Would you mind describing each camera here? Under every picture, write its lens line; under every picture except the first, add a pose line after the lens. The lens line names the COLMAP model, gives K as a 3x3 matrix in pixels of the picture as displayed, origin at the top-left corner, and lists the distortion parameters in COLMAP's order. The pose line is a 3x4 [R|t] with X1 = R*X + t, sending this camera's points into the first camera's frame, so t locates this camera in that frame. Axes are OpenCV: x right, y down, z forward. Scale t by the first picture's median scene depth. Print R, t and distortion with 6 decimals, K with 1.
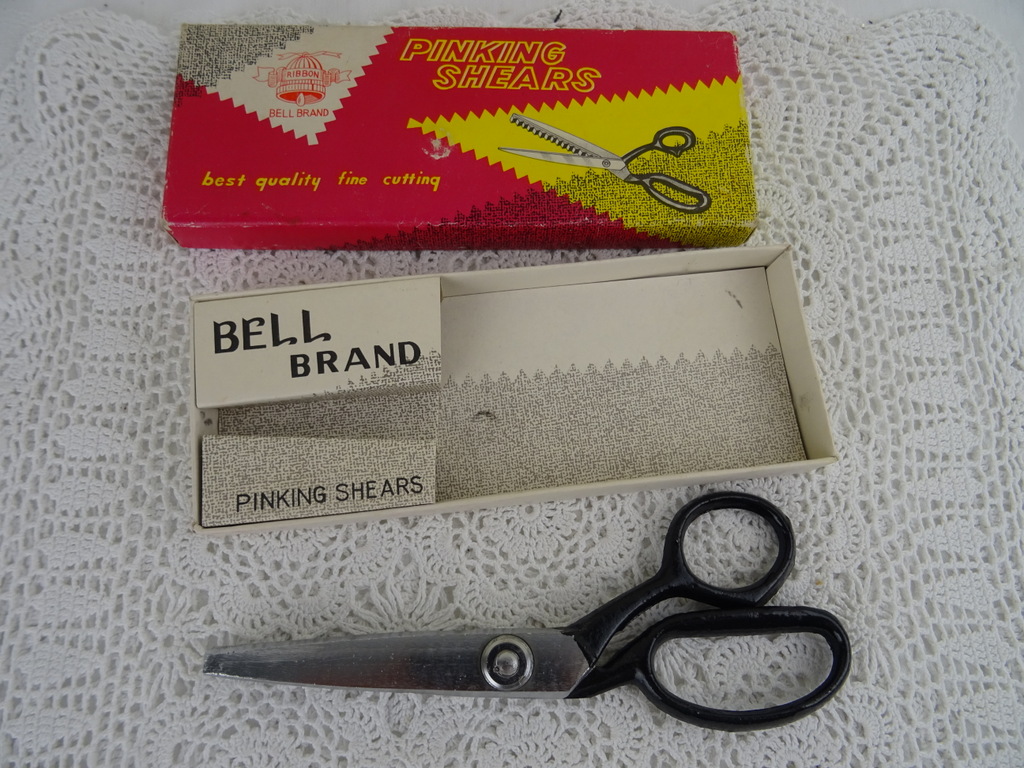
lens RADIAL K [[728.6, 0, 507.9], [0, 728.6, 378.2], [0, 0, 1]] dist [0.006390, -0.018482]
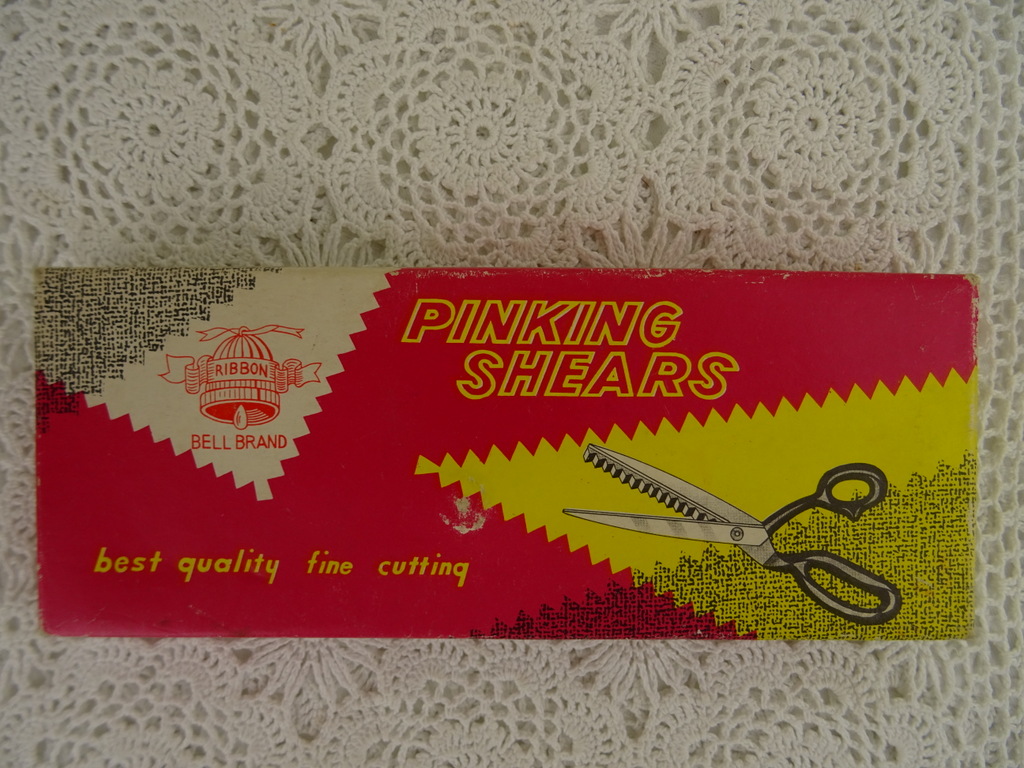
lens RADIAL K [[728.6, 0, 508.7], [0, 728.6, 377.1], [0, 0, 1]] dist [0.006390, -0.018482]
pose [[0.999099, 0.026765, -0.032923, -0.041258], [-0.016888, 0.962678, 0.270123, -0.582664], [0.038924, -0.269324, 0.962263, 0.431967]]
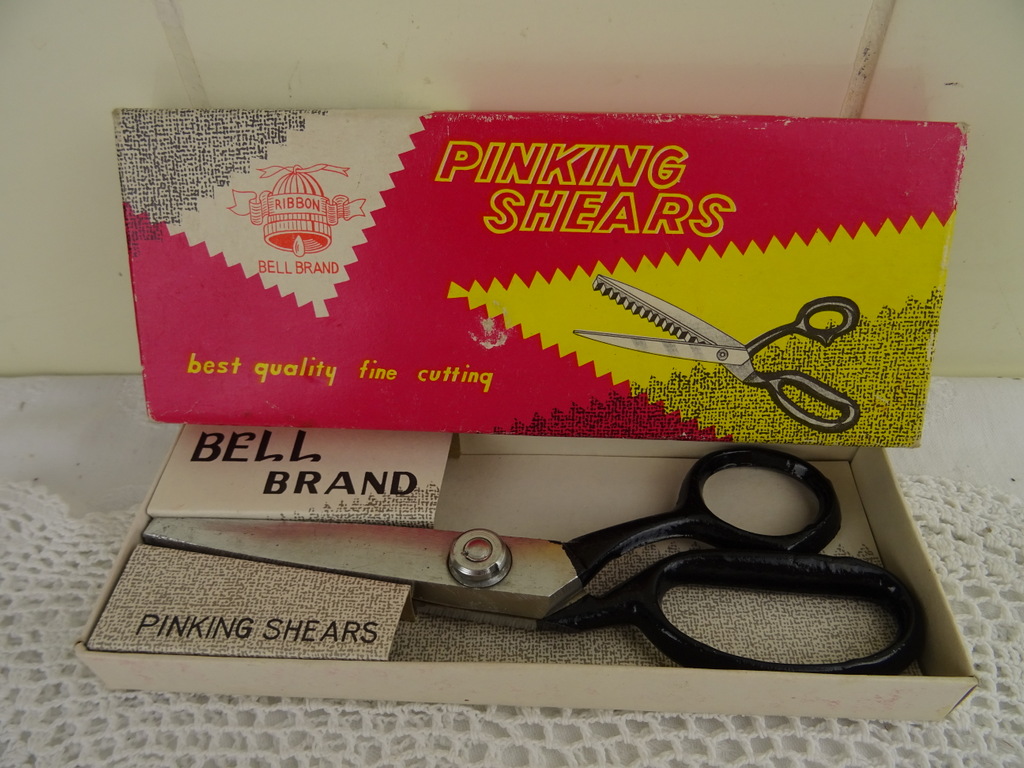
lens RADIAL K [[728.6, 0, 515.5], [0, 728.6, 382.2], [0, 0, 1]] dist [0.006390, -0.018482]
pose [[0.995393, 0.059723, -0.075006, -0.012902], [-0.015813, 0.873846, 0.485945, -0.614496], [0.094566, -0.482520, 0.870765, 0.338475]]
